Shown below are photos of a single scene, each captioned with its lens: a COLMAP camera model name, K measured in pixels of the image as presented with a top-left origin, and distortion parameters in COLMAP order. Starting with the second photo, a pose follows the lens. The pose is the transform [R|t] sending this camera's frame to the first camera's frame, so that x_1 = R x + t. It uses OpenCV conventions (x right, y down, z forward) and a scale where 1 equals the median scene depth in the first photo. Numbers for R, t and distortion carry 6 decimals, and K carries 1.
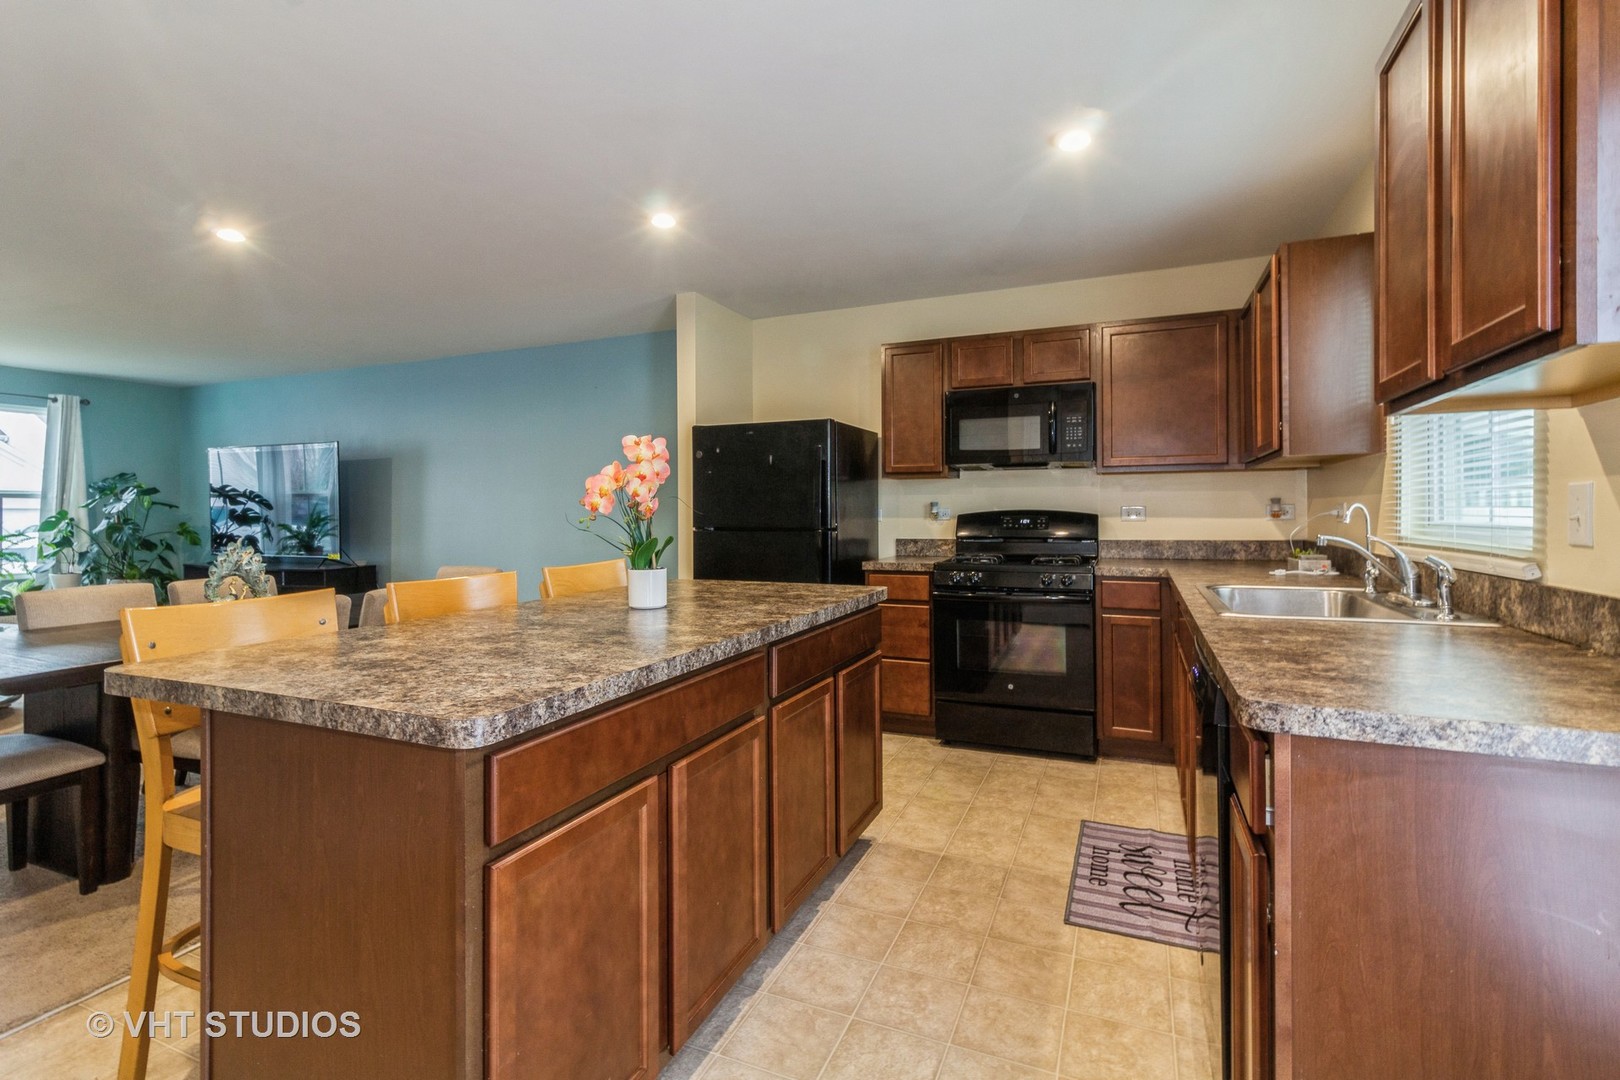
lens RADIAL K [[752.5, 0, 810.9], [0, 752.5, 512.5], [0, 0, 1]] dist [0.013314, -0.000238]
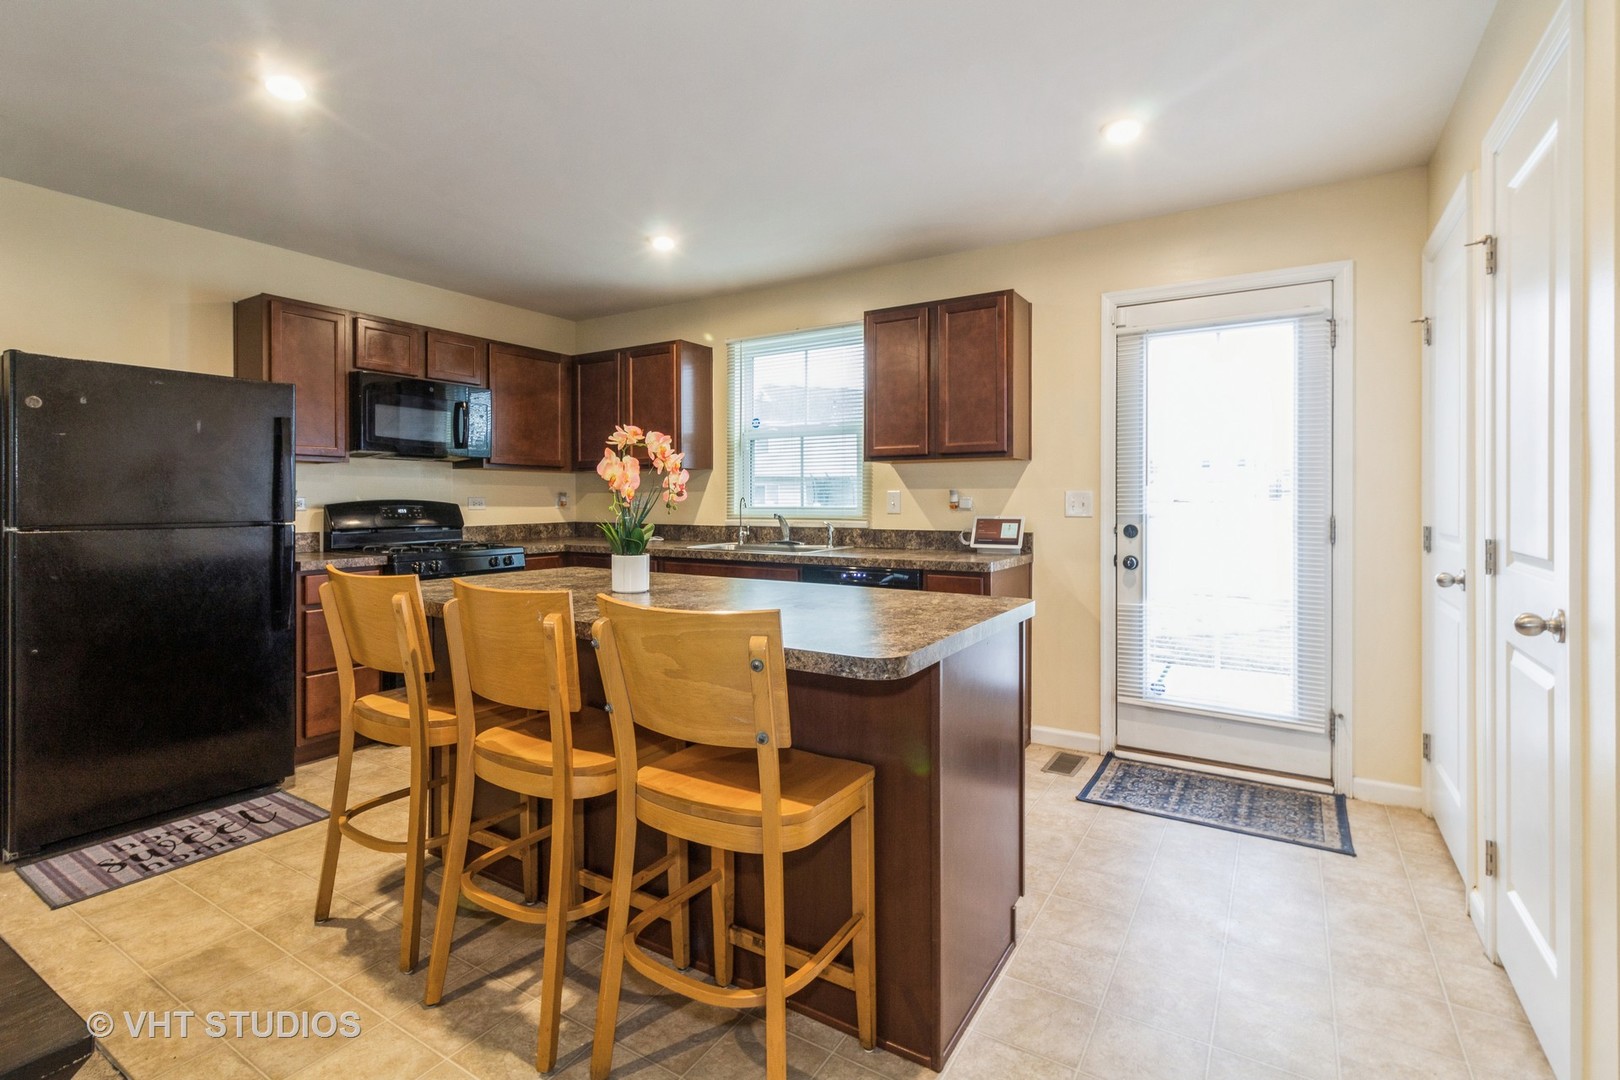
lens RADIAL K [[762.1, 0, 801.9], [0, 762.1, 504.0], [0, 0, 1]] dist [0.015731, 0.000227]
pose [[0.155096, 0.001864, 0.987898, -0.699215], [0.000128, 0.999998, -0.001907, 0.004993], [-0.987899, 0.000423, 0.155096, 0.323260]]
